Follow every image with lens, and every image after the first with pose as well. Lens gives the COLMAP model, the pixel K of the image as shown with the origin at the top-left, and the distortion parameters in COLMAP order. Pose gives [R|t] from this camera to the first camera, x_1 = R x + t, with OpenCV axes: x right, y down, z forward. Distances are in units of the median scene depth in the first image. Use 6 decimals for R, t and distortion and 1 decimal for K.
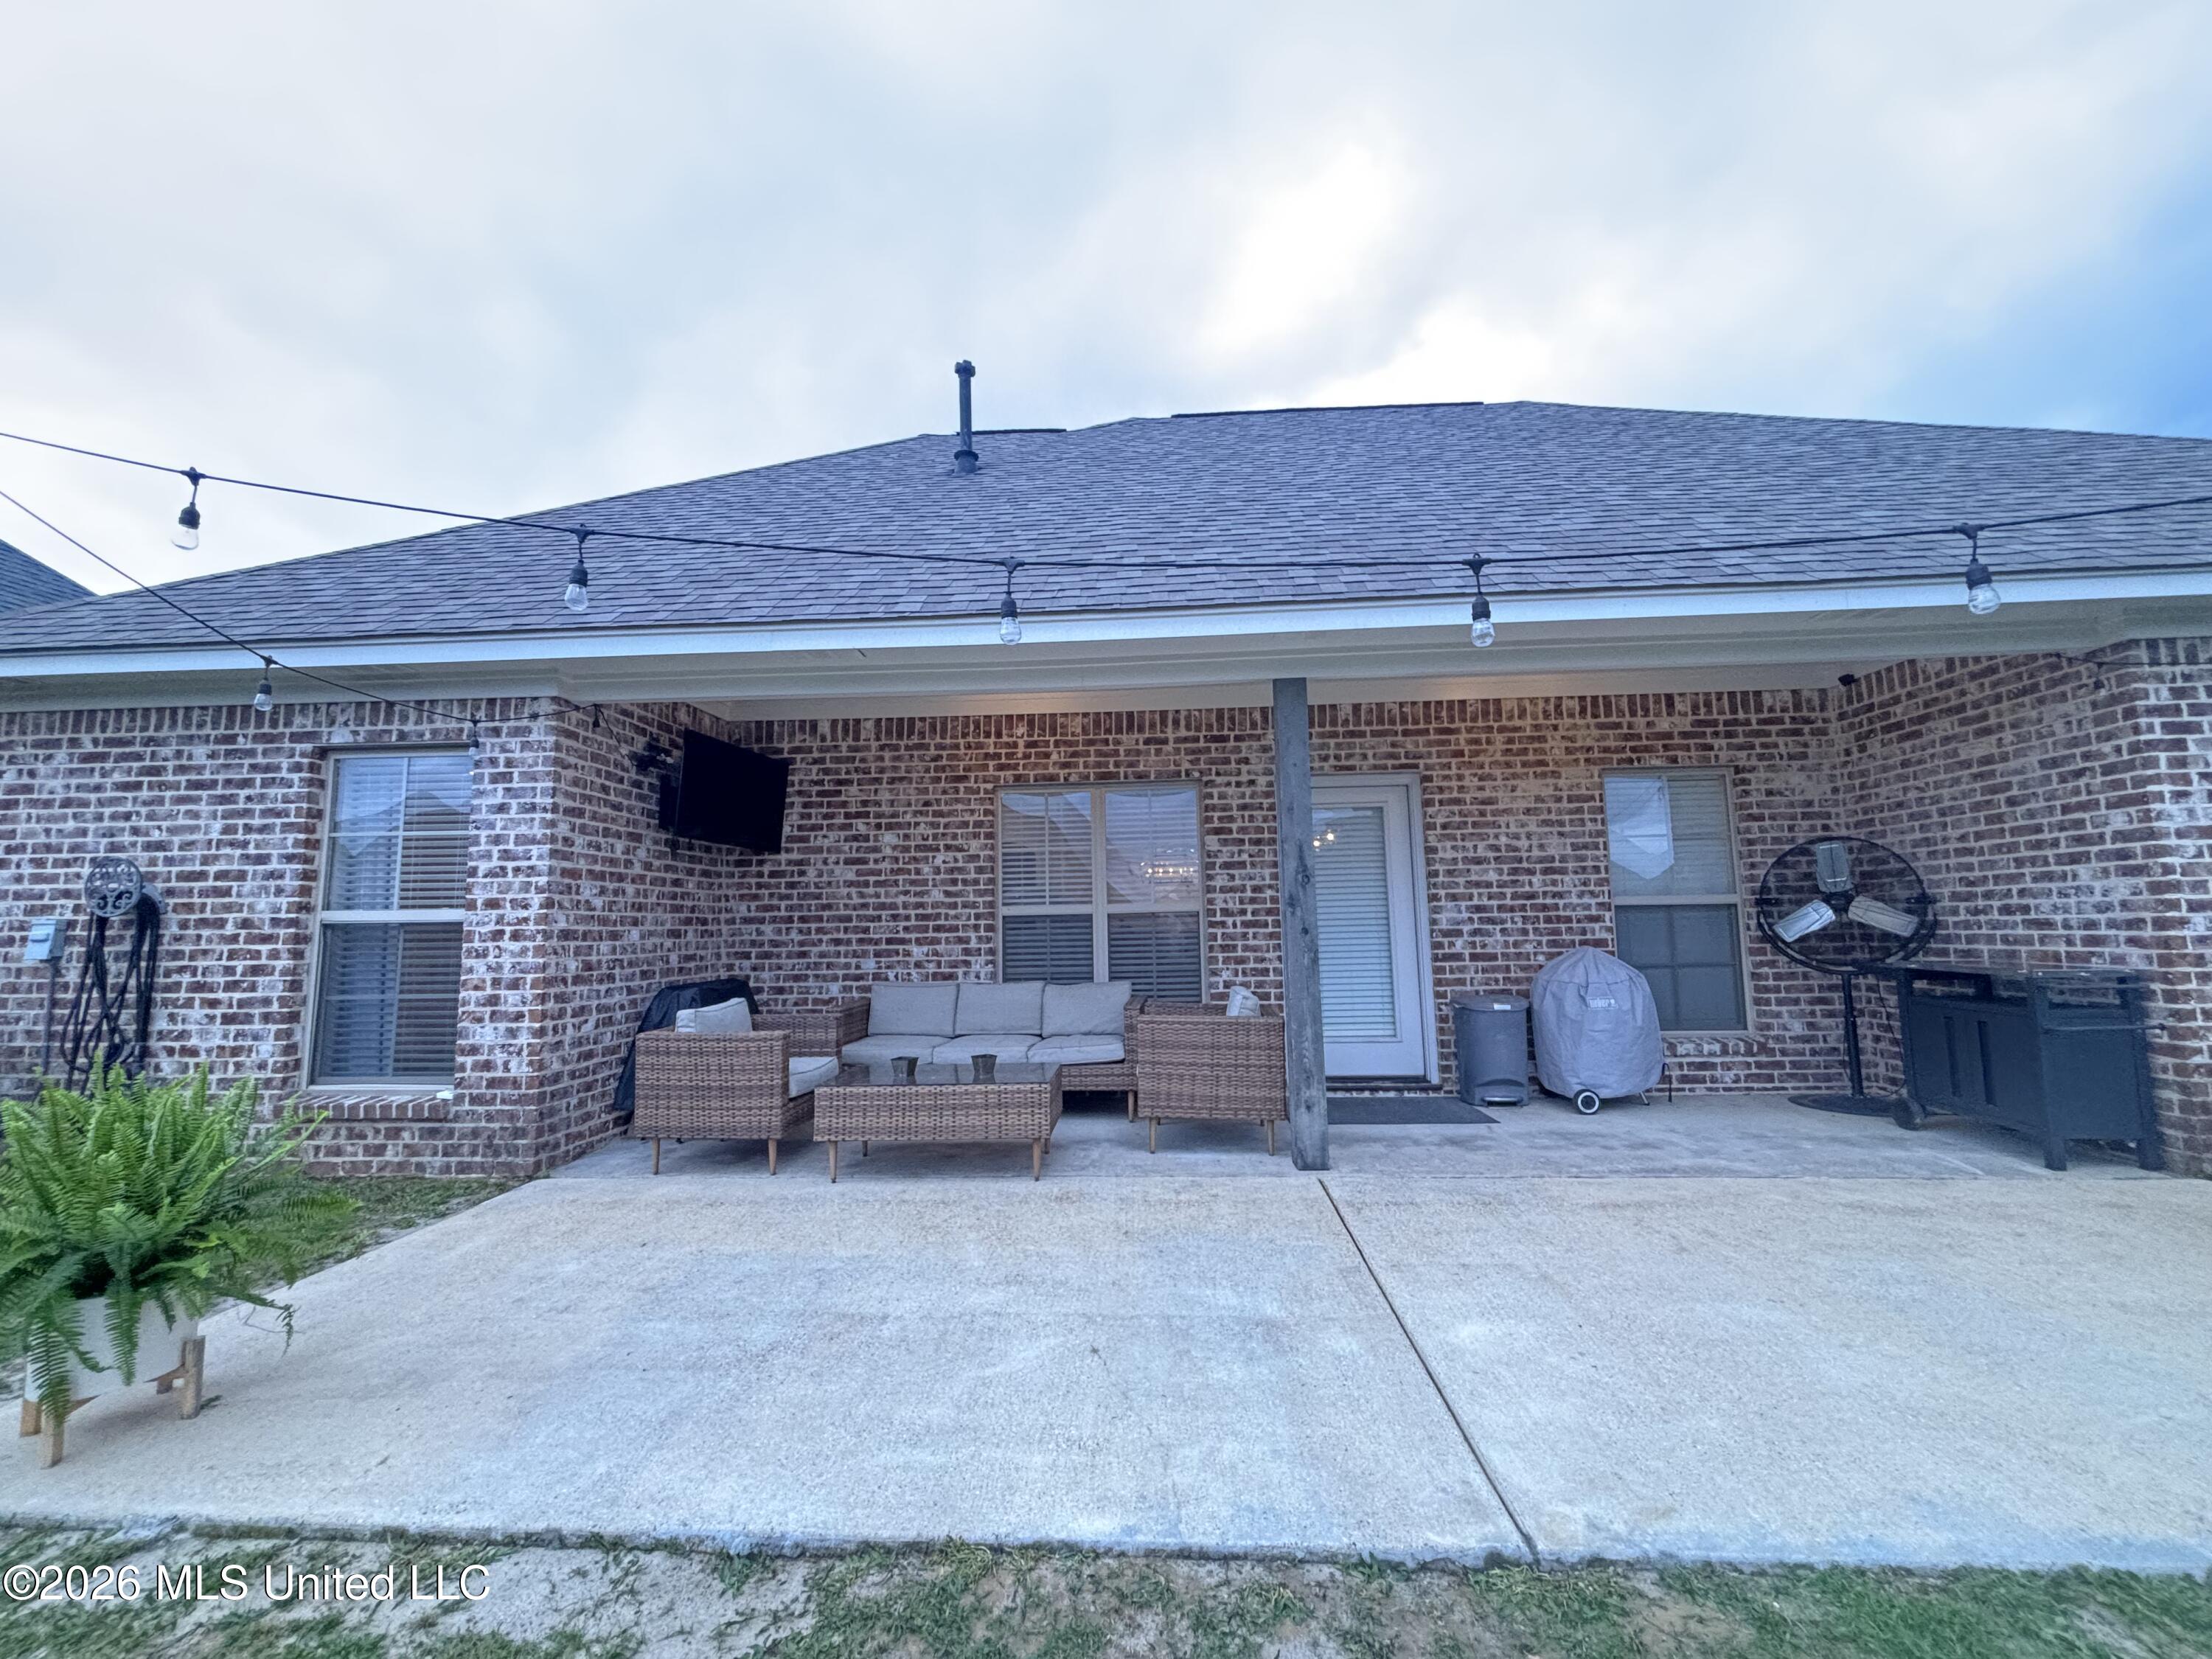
lens RADIAL K [[883.7, 0, 1102.8], [0, 883.7, 827.1], [0, 0, 1]] dist [-0.007229, -0.001321]
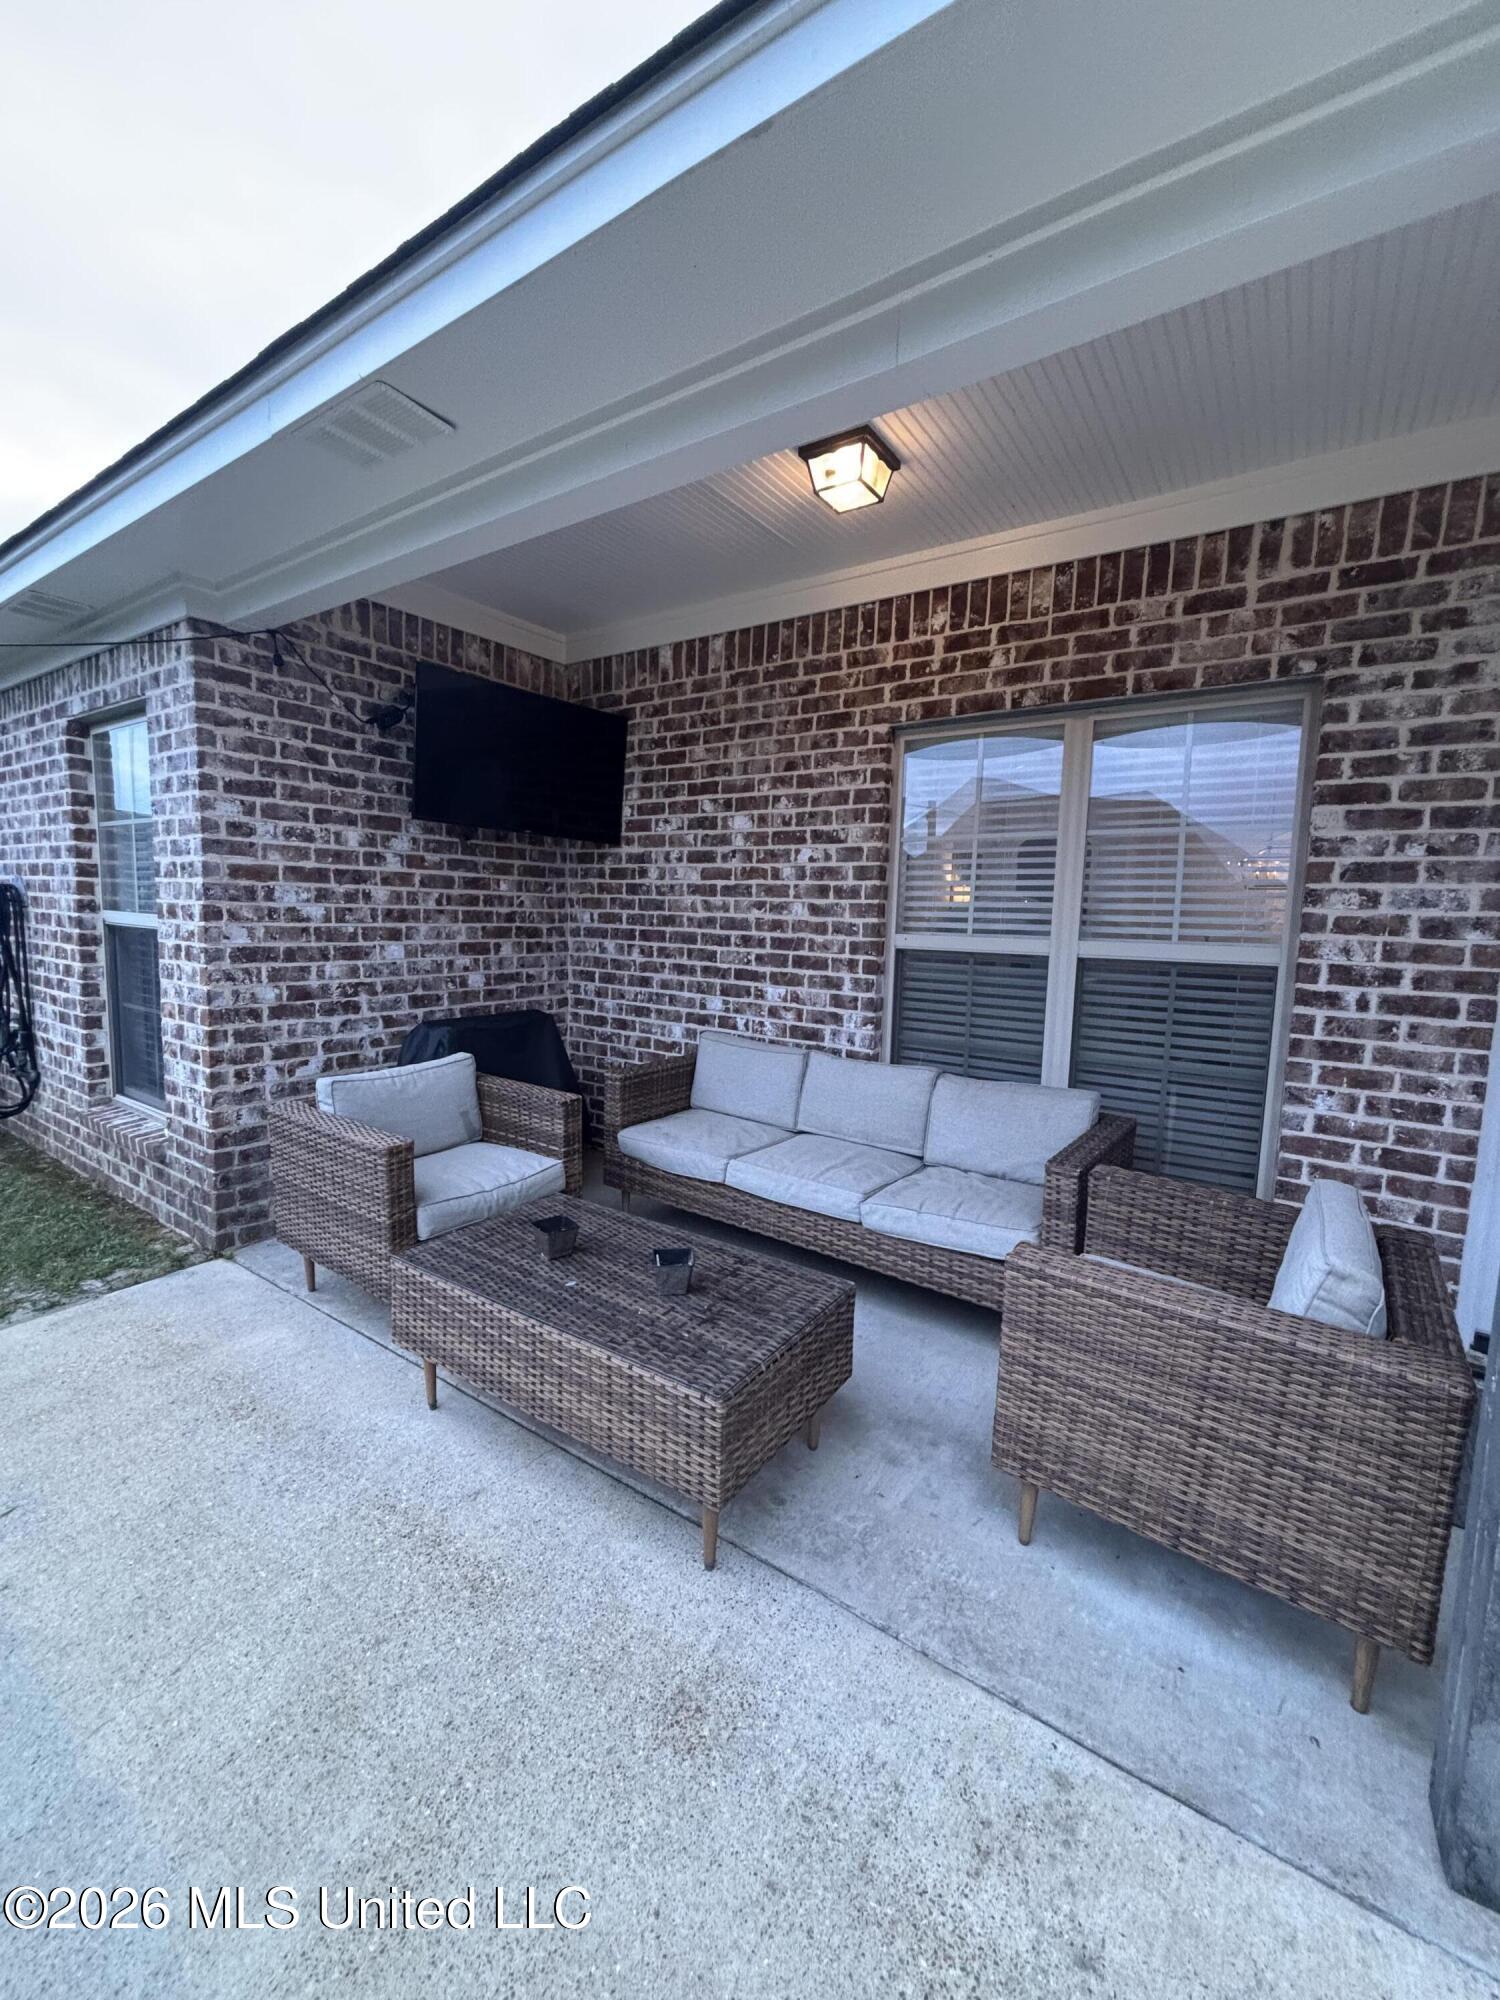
lens RADIAL K [[799.0, 0, 746.9], [0, 799.0, 1002.5], [0, 0, 1]] dist [-0.007229, -0.001321]
pose [[0.858102, 0.098956, -0.503854, 0.081493], [0.015043, 0.975989, 0.217302, 0.015147], [0.513259, -0.194046, 0.836009, 0.483173]]
